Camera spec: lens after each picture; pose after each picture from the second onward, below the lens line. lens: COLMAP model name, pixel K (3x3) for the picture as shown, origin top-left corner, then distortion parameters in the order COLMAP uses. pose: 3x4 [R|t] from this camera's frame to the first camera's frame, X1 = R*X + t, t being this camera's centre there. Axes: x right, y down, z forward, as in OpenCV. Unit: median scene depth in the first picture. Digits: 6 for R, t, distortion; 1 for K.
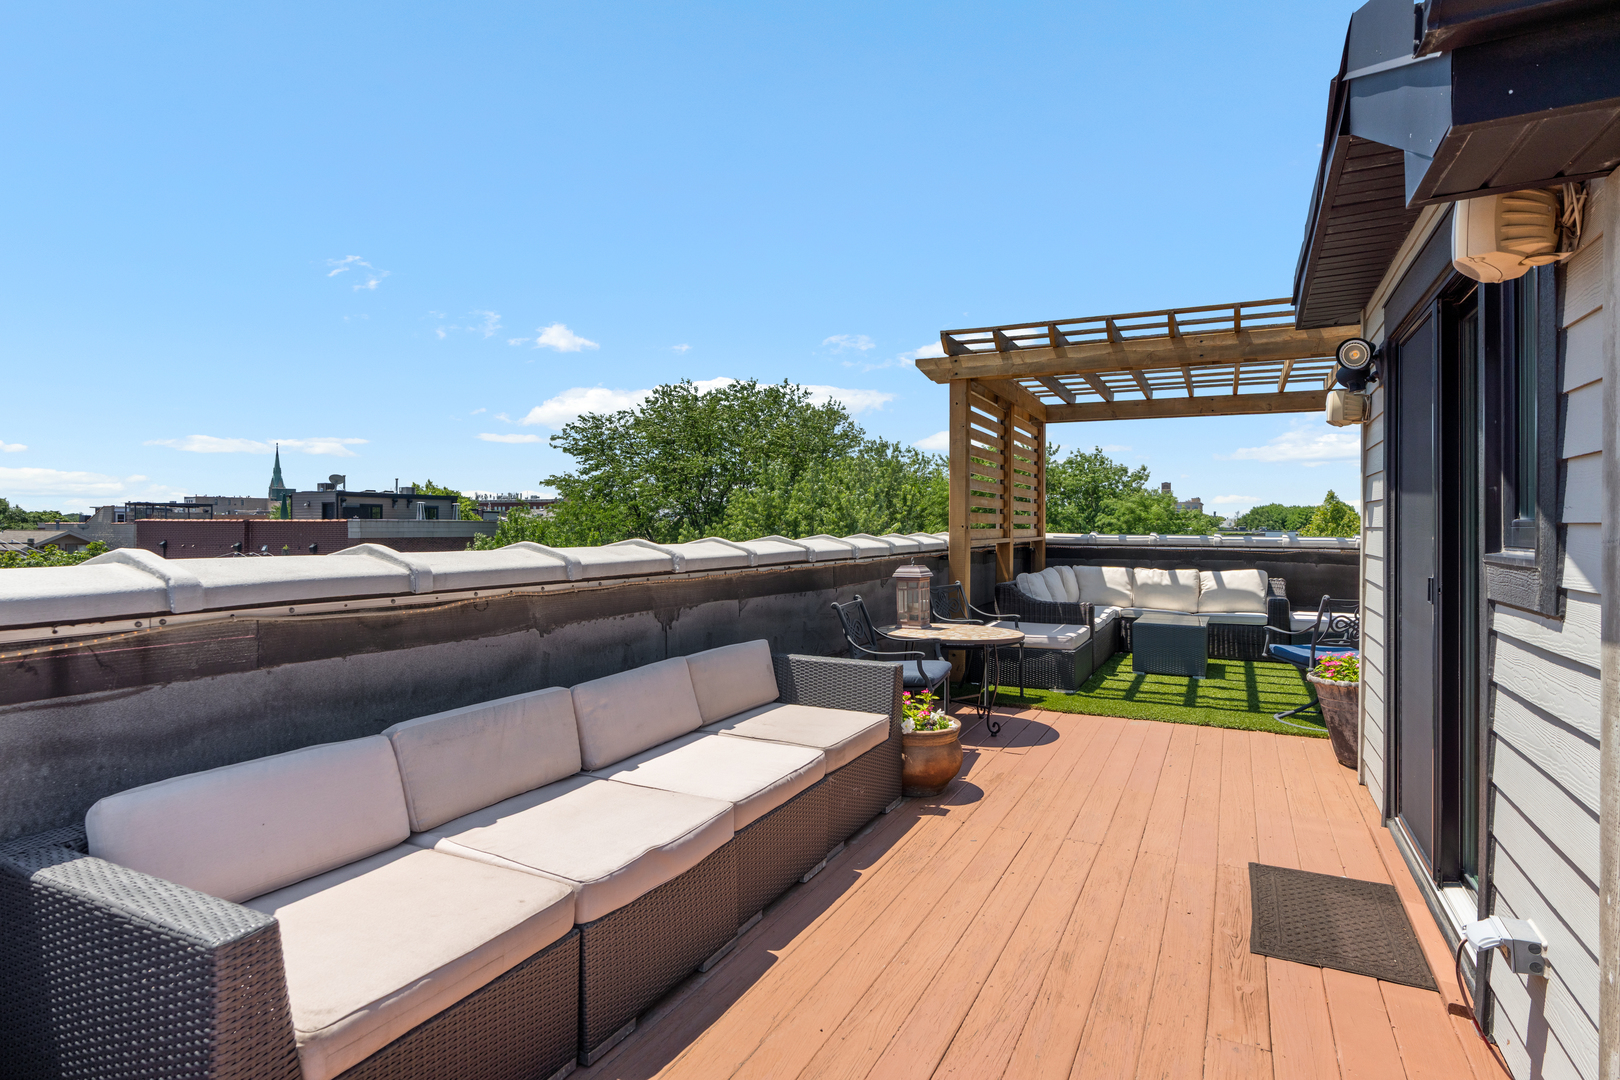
lens RADIAL K [[865.9, 0, 801.2], [0, 865.9, 523.2], [0, 0, 1]] dist [-0.000534, 0.000848]
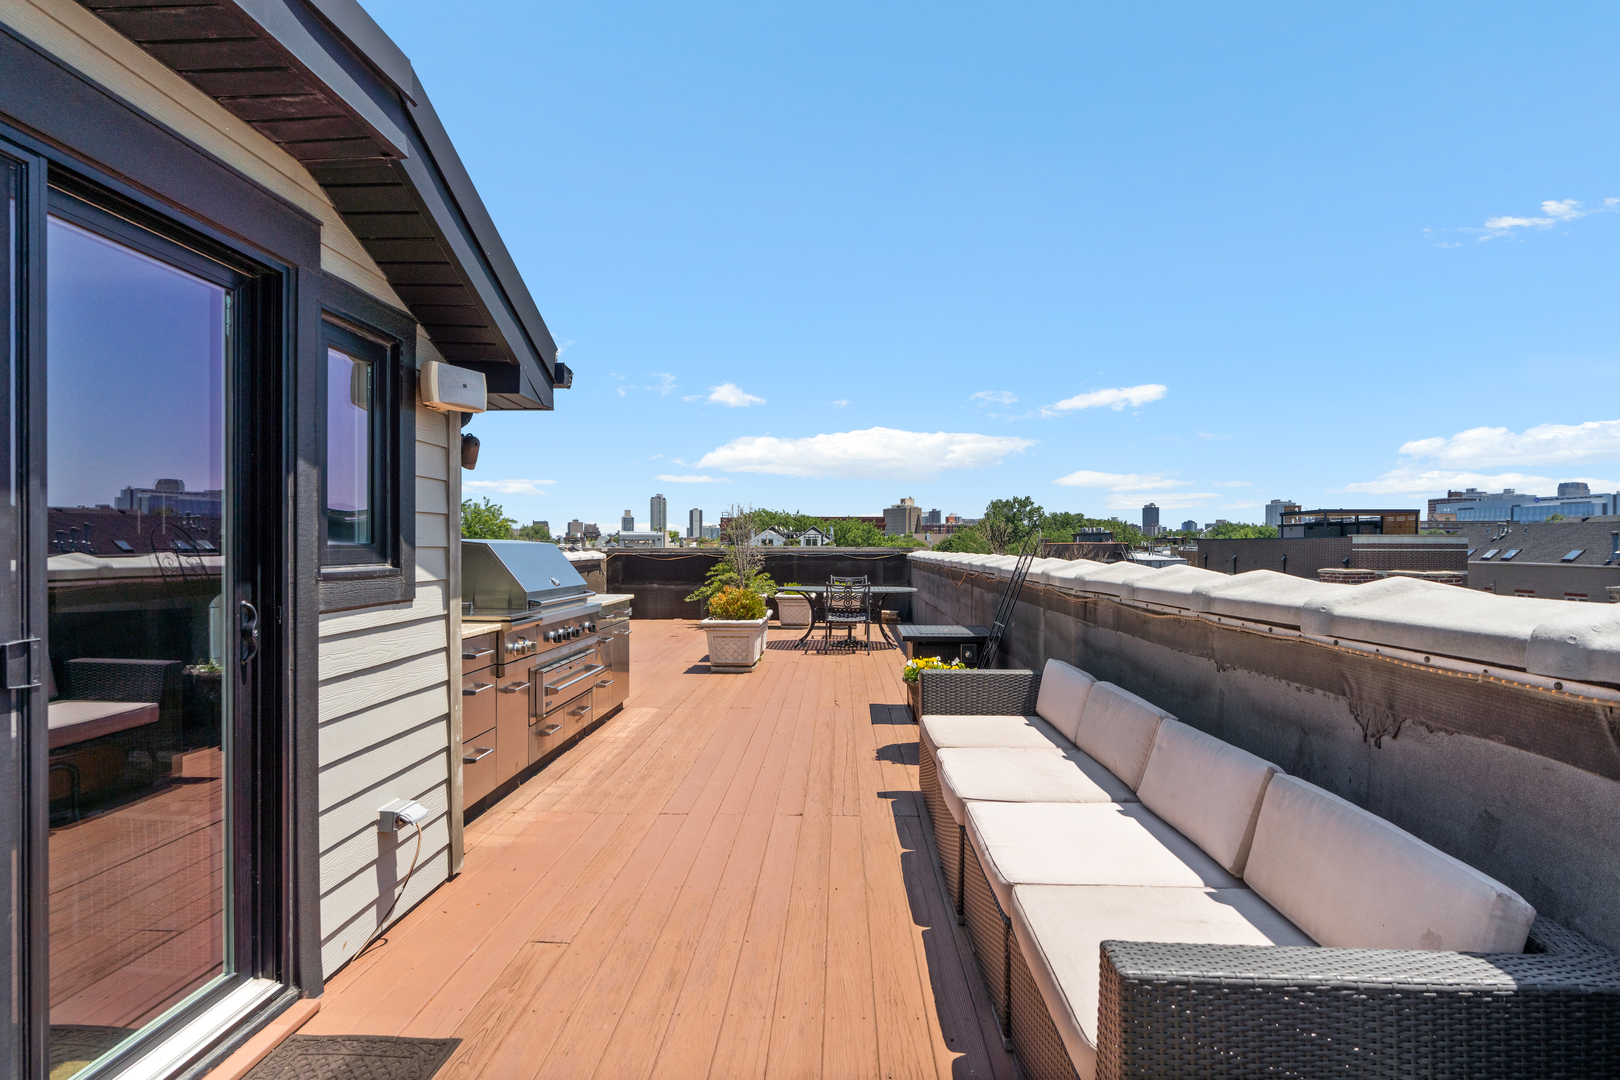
lens RADIAL K [[787.8, 0, 798.9], [0, 787.8, 539.9], [0, 0, 1]] dist [-0.004885, 0.000091]
pose [[-0.913443, -0.008514, -0.406878, 0.556581], [-0.004301, 0.999927, -0.011269, 0.001665], [0.406944, -0.008543, -0.913413, 1.932683]]
